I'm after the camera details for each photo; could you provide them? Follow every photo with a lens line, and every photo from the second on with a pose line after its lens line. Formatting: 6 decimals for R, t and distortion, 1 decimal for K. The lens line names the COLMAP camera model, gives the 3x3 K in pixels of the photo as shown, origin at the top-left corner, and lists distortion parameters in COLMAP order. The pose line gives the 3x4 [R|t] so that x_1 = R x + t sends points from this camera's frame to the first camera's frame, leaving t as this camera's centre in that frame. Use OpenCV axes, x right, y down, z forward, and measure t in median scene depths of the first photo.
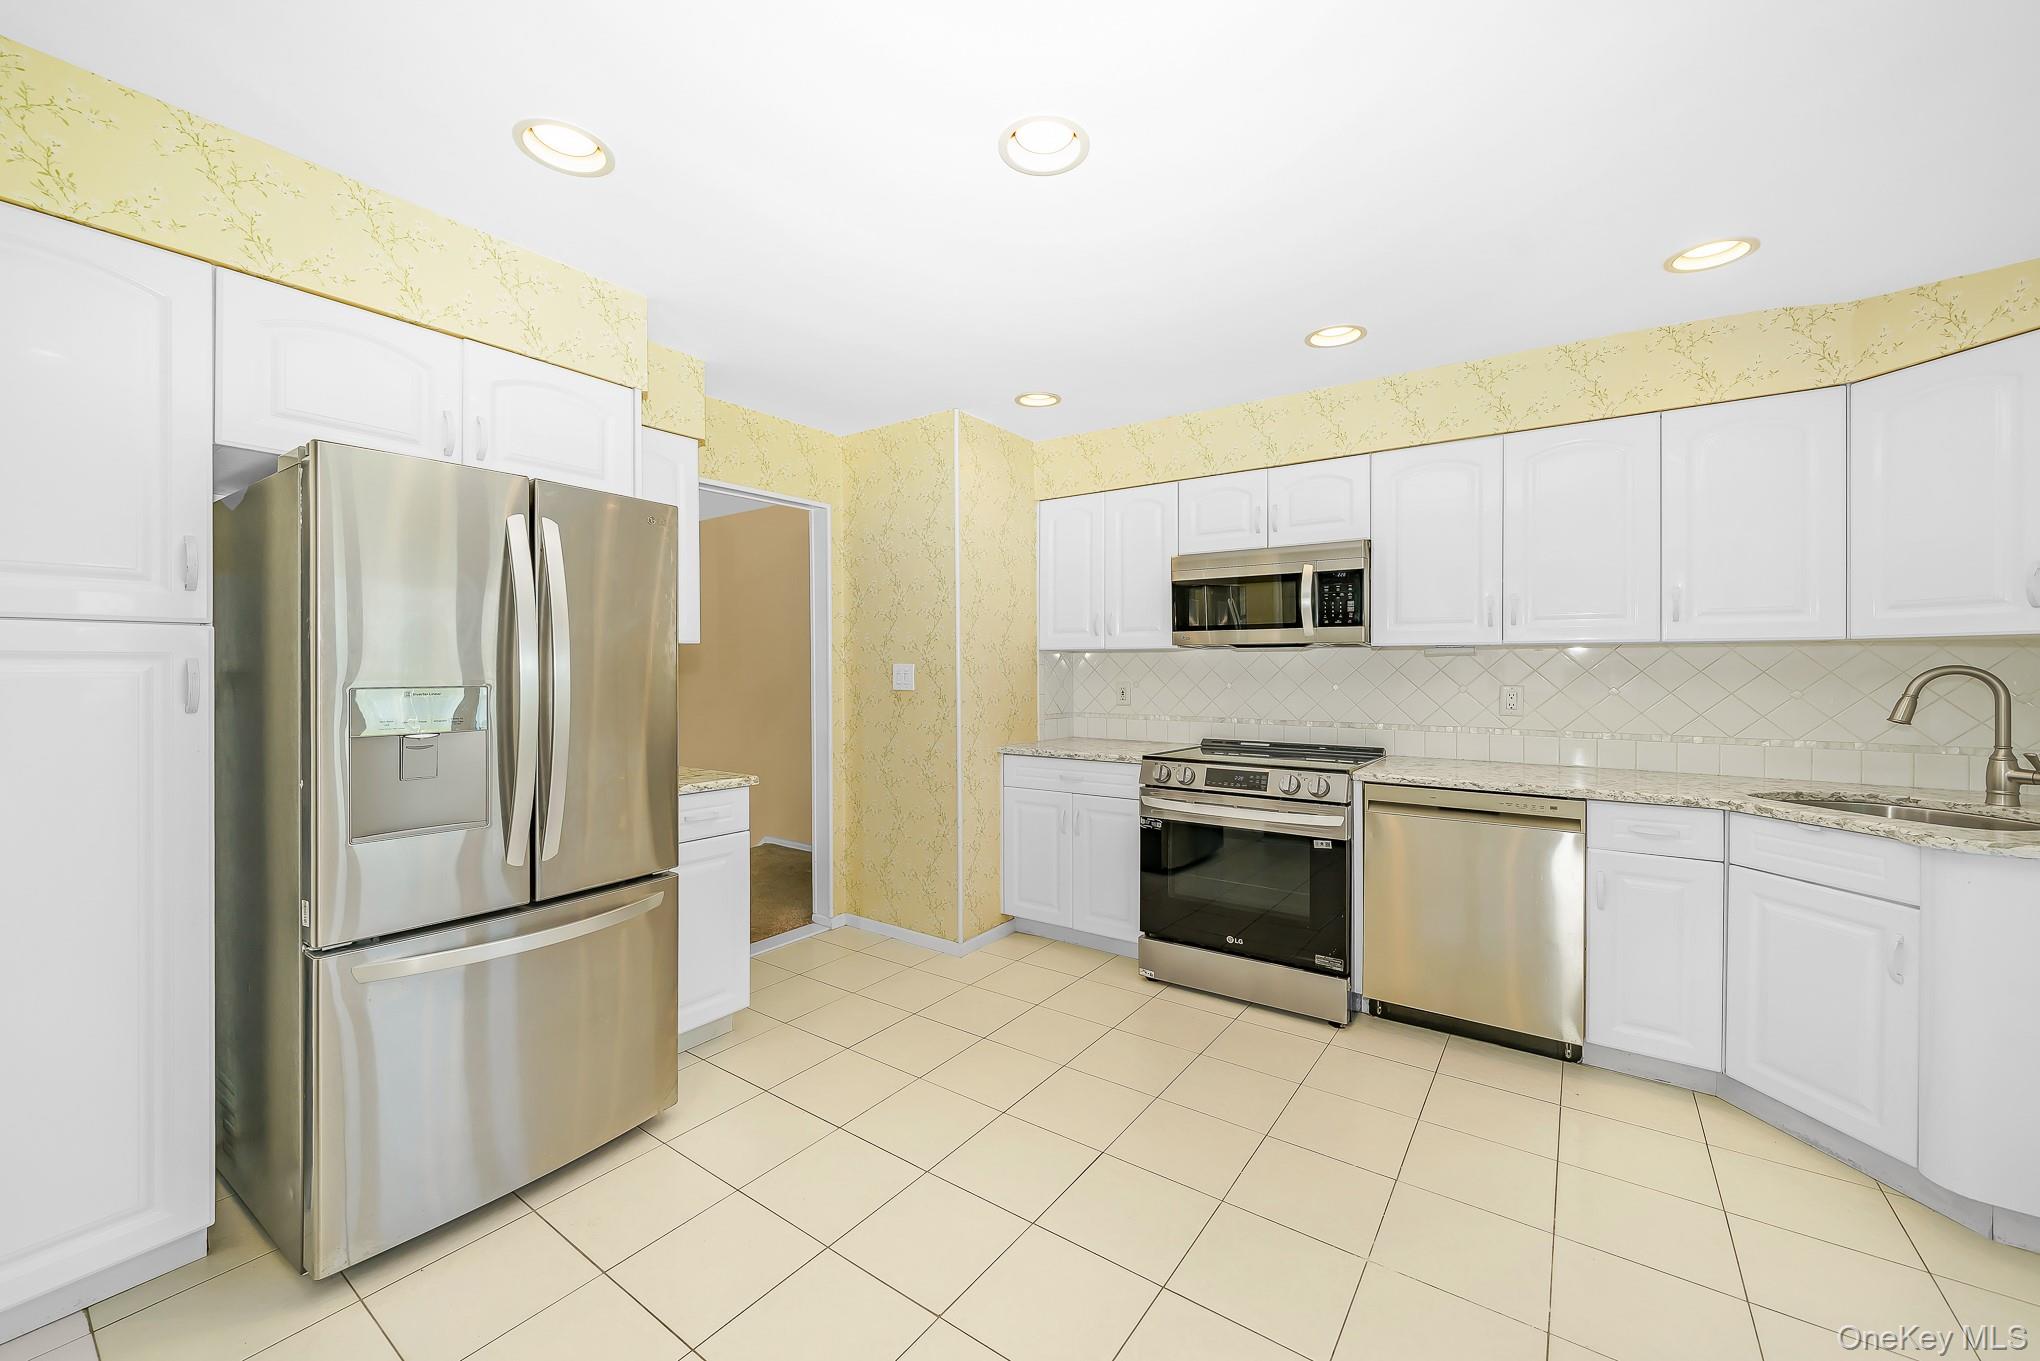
lens RADIAL K [[743.5, 0, 996.8], [0, 743.5, 671.4], [0, 0, 1]] dist [0.000088, 0.000075]
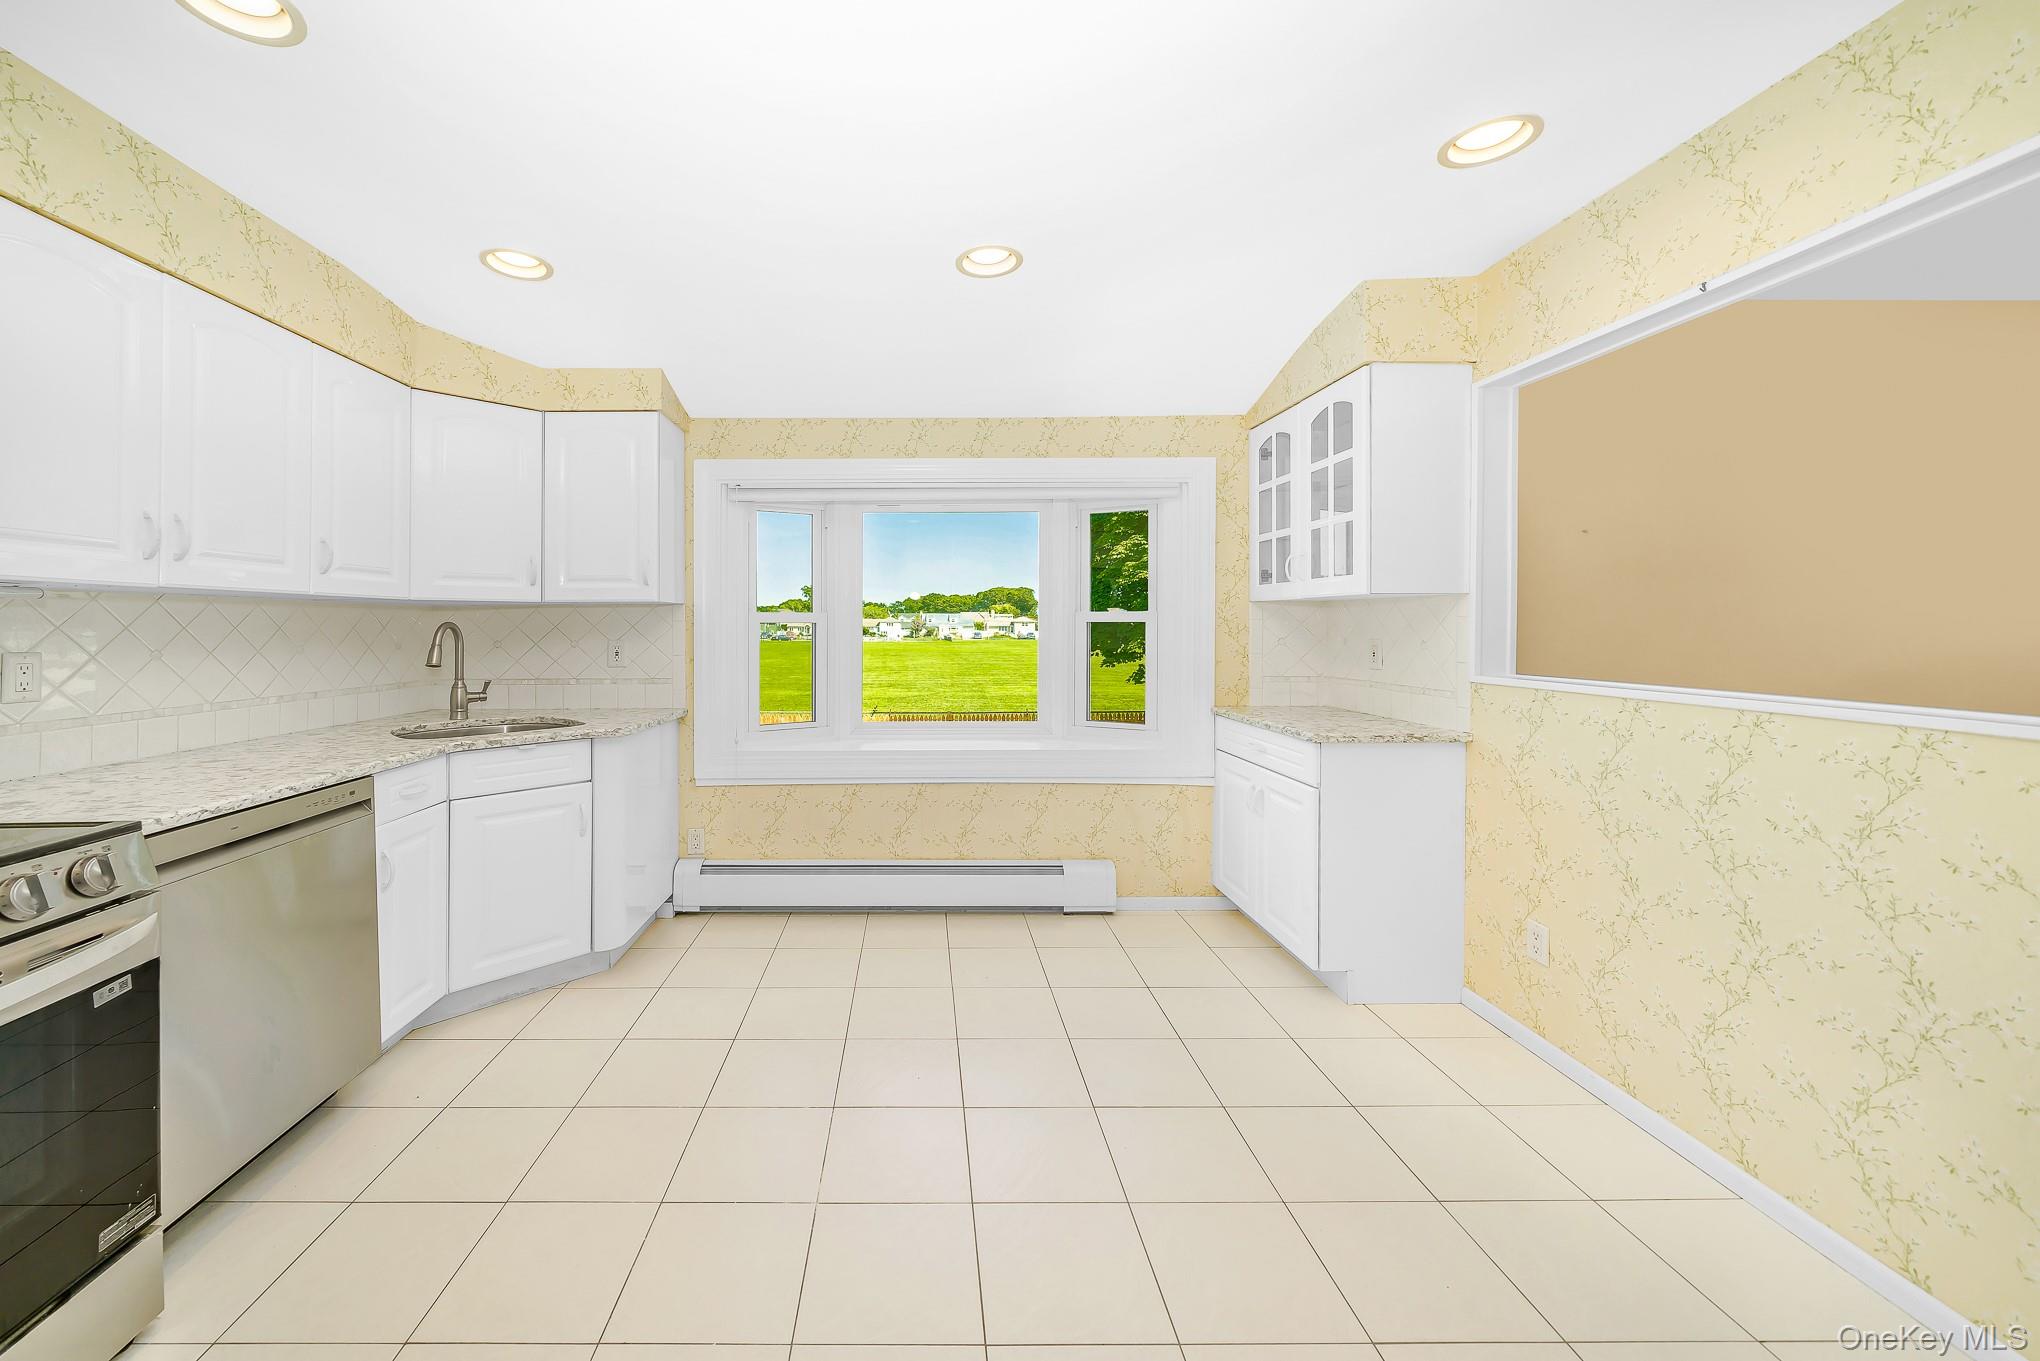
lens RADIAL K [[712.7, 0, 947.2], [0, 712.7, 619.7], [0, 0, 1]] dist [0.000638, 0.000091]
pose [[-0.582683, 0.006432, 0.812674, -0.234991], [0.004855, 0.999978, -0.004433, -0.001339], [-0.812685, 0.001362, -0.582702, 0.781747]]
